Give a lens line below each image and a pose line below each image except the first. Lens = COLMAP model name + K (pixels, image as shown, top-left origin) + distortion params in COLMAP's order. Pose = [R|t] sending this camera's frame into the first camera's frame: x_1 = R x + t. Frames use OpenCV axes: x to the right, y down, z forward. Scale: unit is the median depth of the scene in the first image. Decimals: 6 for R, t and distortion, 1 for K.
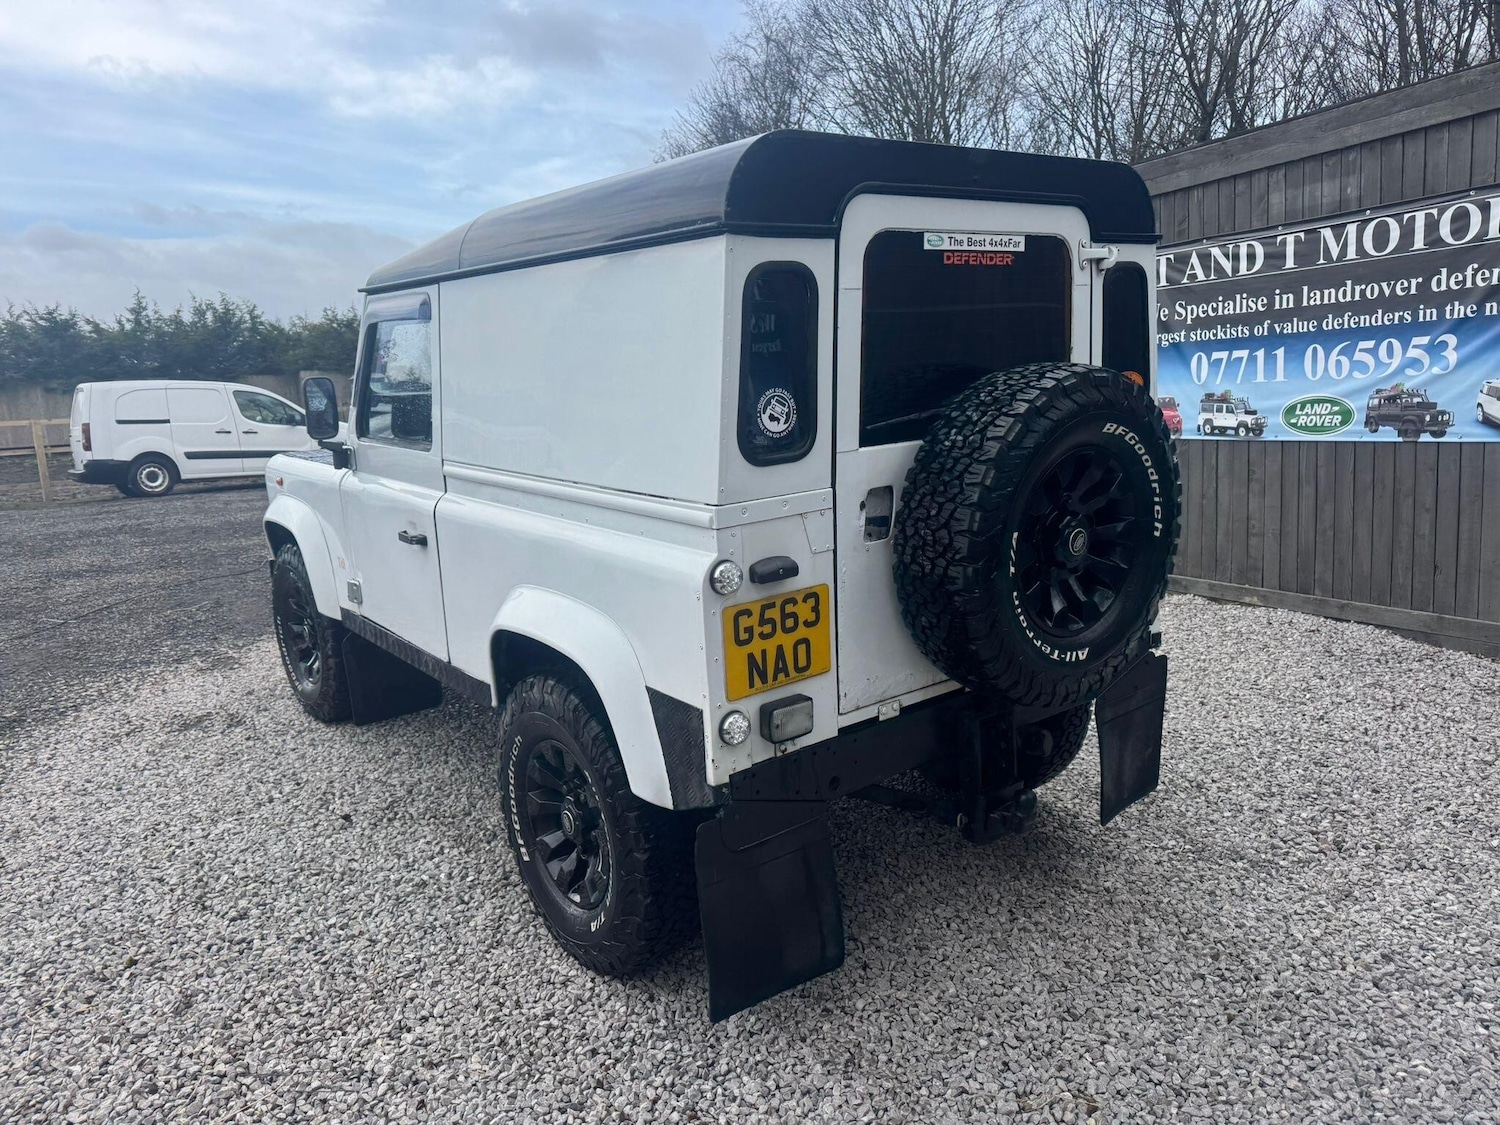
lens RADIAL K [[1072.2, 0, 747.6], [0, 1072.2, 548.9], [0, 0, 1]] dist [0.008578, -0.007459]
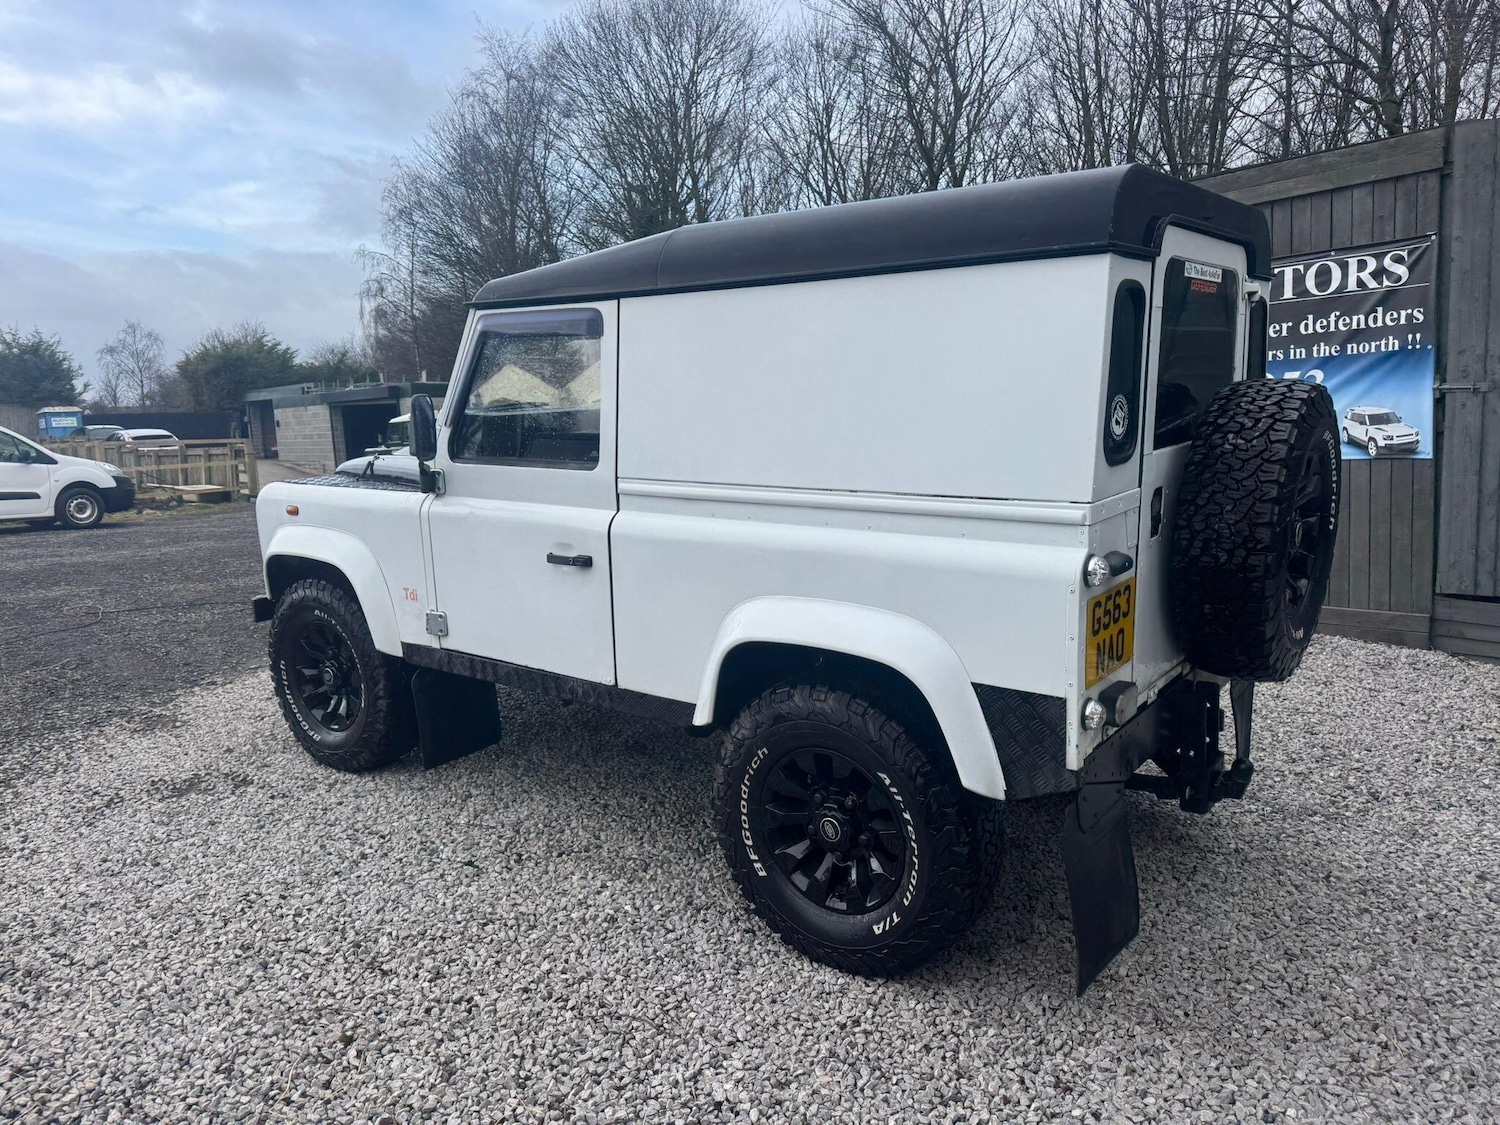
lens RADIAL K [[1063.8, 0, 745.4], [0, 1063.8, 551.4], [0, 0, 1]] dist [0.020359, -0.022712]
pose [[0.965915, -0.029994, 0.257117, -0.302938], [0.038470, 0.998867, -0.027998, 0.011367], [-0.255986, 0.036935, 0.965975, 0.027952]]
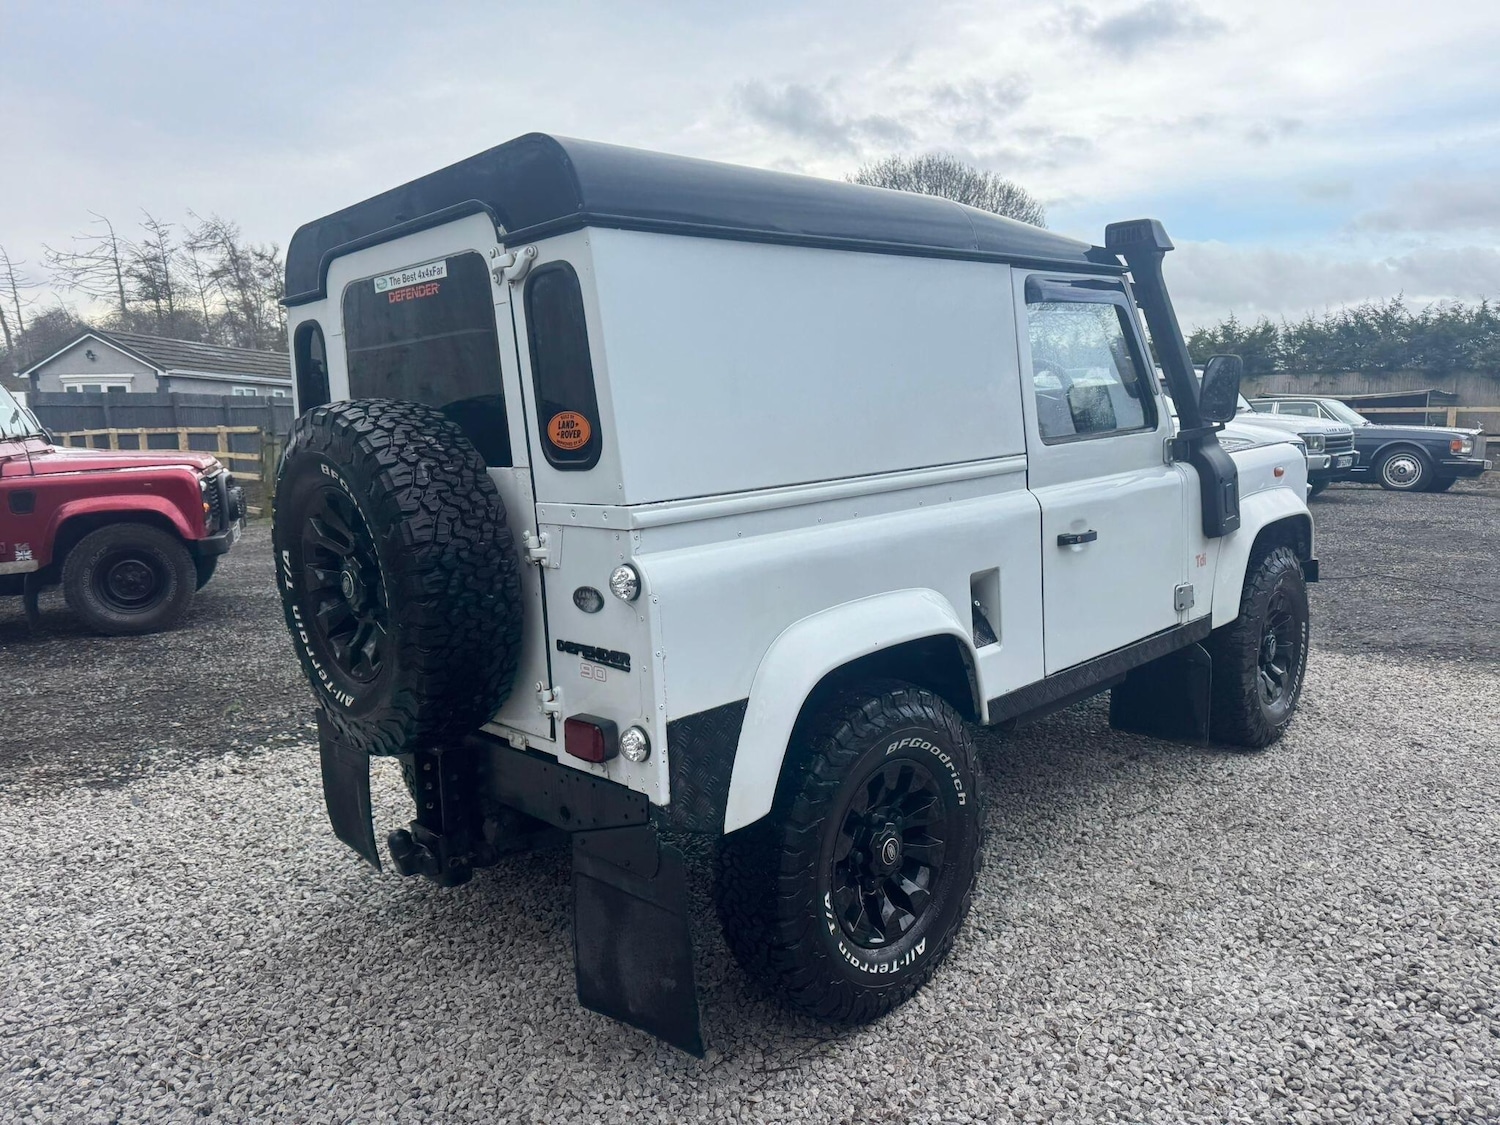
lens RADIAL K [[1070.7, 0, 751.4], [0, 1070.7, 551.9], [0, 0, 1]] dist [0.009482, -0.007647]
pose [[0.126964, 0.171120, -0.977035, 0.703827], [-0.146482, 0.977441, 0.152156, -0.128464], [0.981032, 0.123800, 0.149166, 0.657384]]
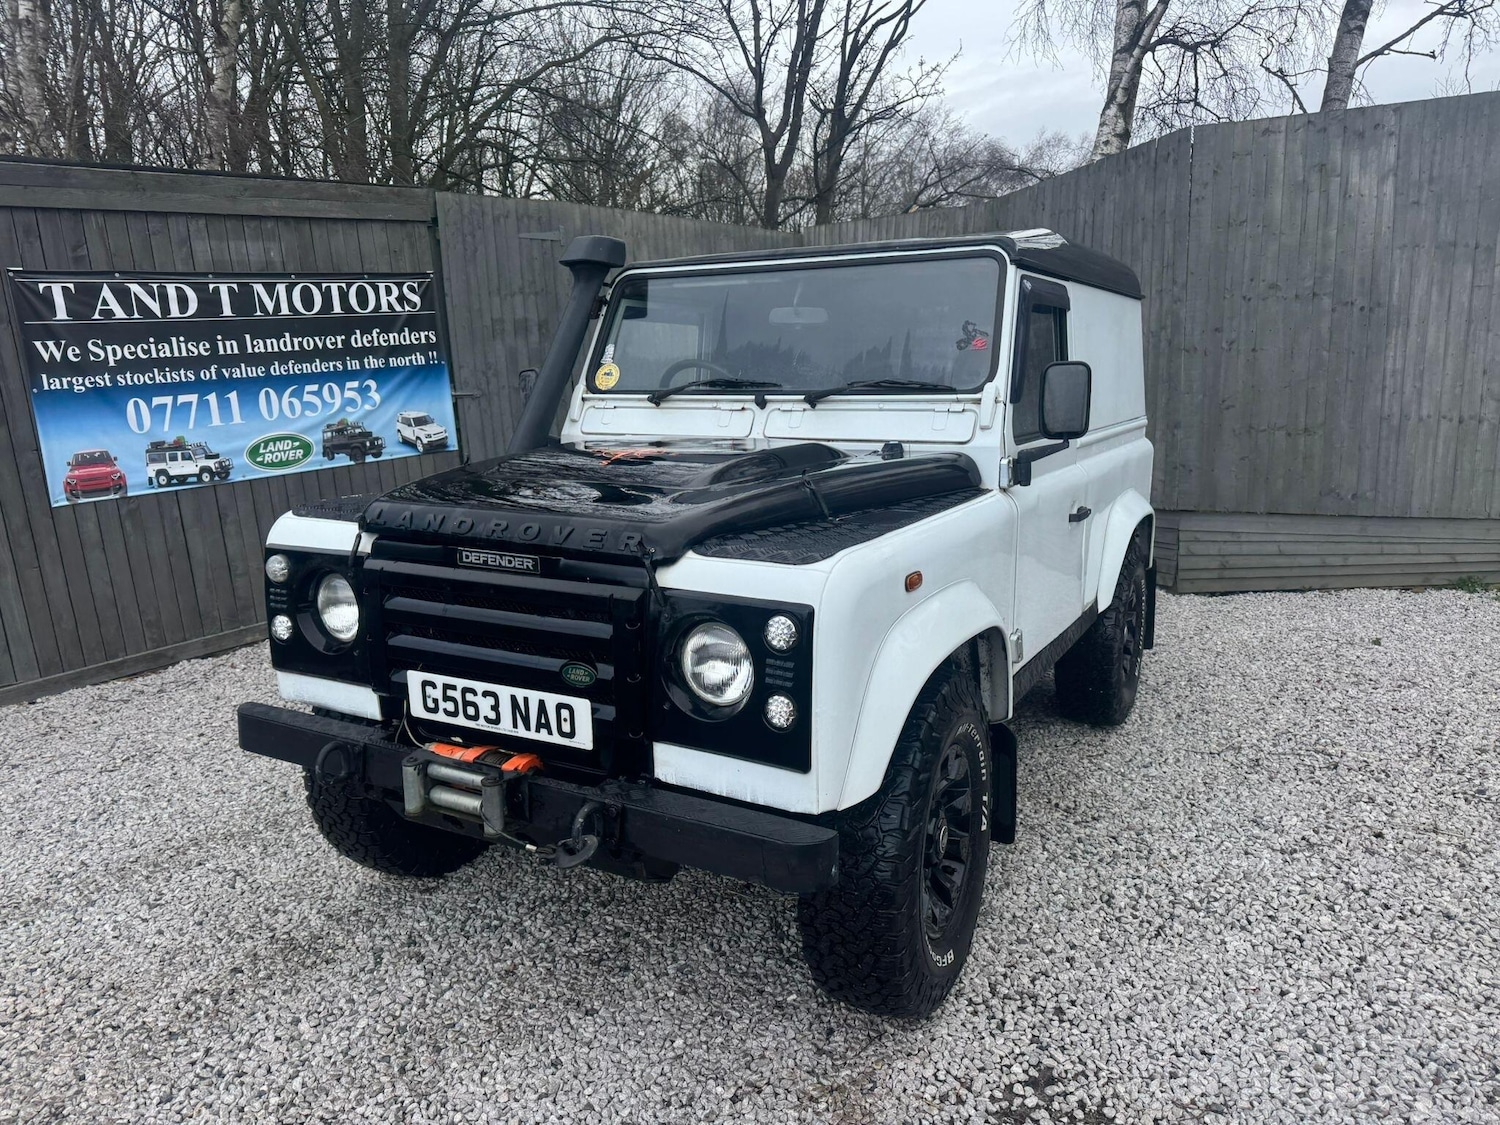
lens RADIAL K [[1063.3, 0, 745.7], [0, 1063.3, 555.5], [0, 0, 1]] dist [0.014127, -0.014710]
pose [[-0.405145, -0.111164, 0.907469, -0.835021], [0.206701, 0.955742, 0.209361, -0.188737], [-0.890580, 0.272397, -0.364236, 1.236535]]
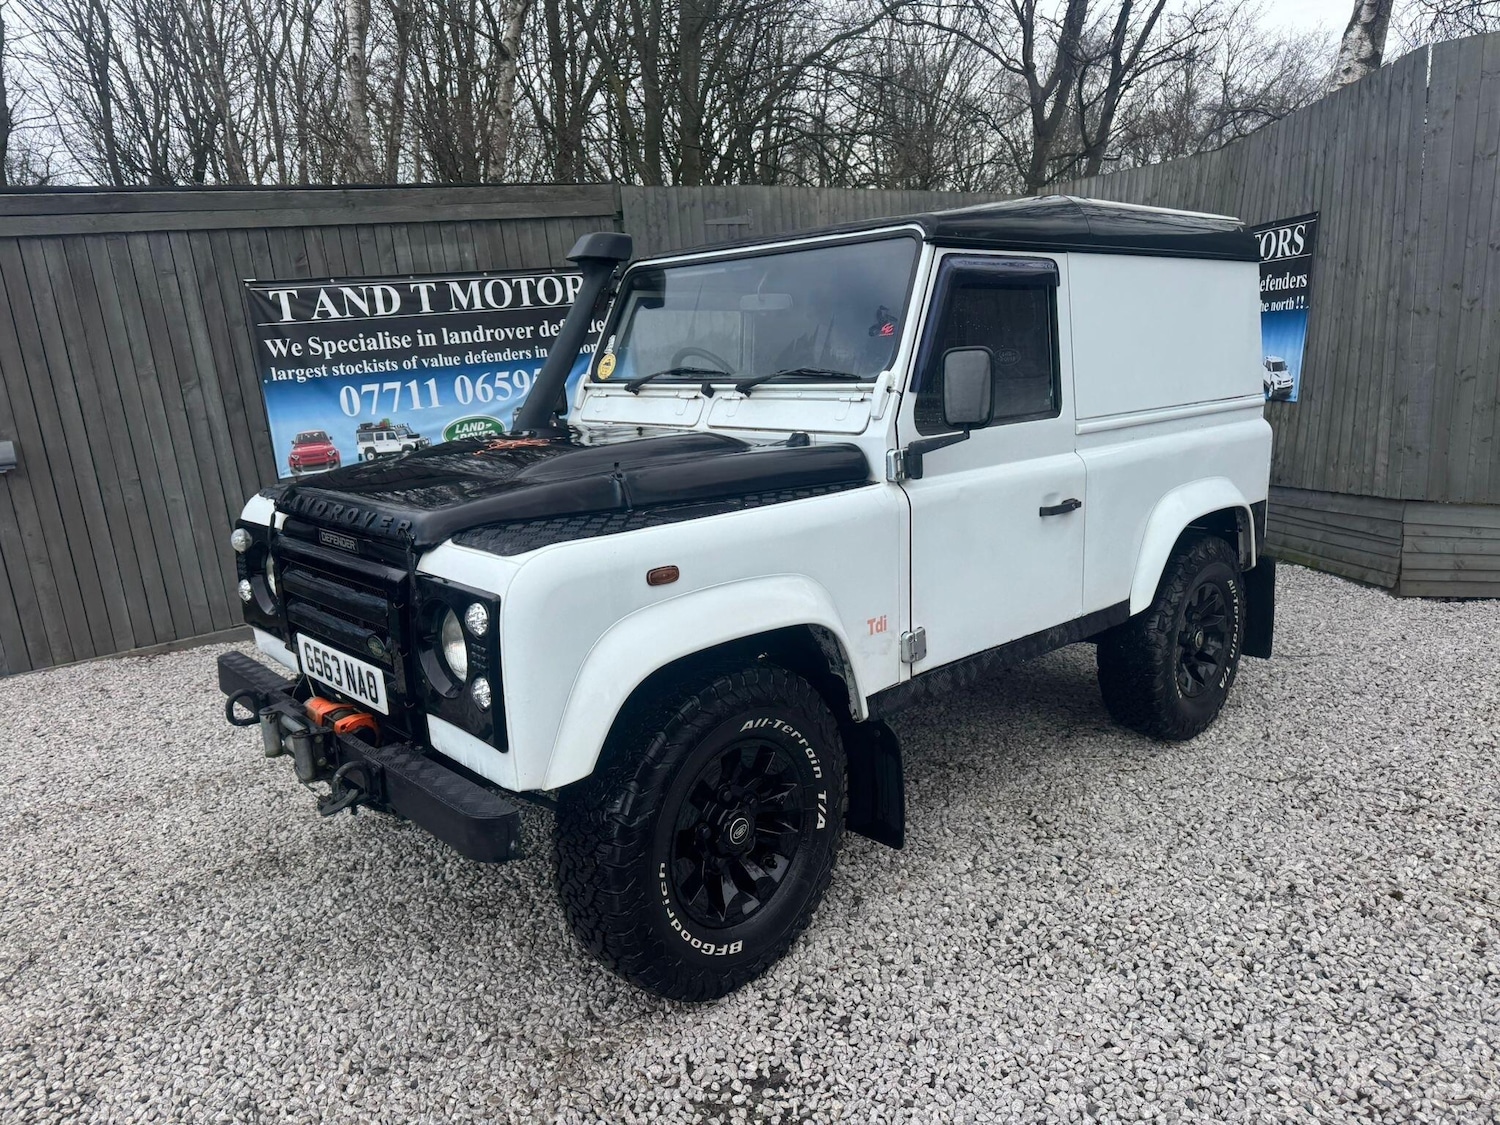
lens RADIAL K [[1056.8, 0, 747.3], [0, 1056.8, 566.5], [0, 0, 1]] dist [0.027706, -0.030812]
pose [[-0.097640, -0.155183, 0.983049, -0.910331], [0.233759, 0.956559, 0.174219, -0.141217], [-0.967380, 0.246807, -0.057123, 0.987926]]
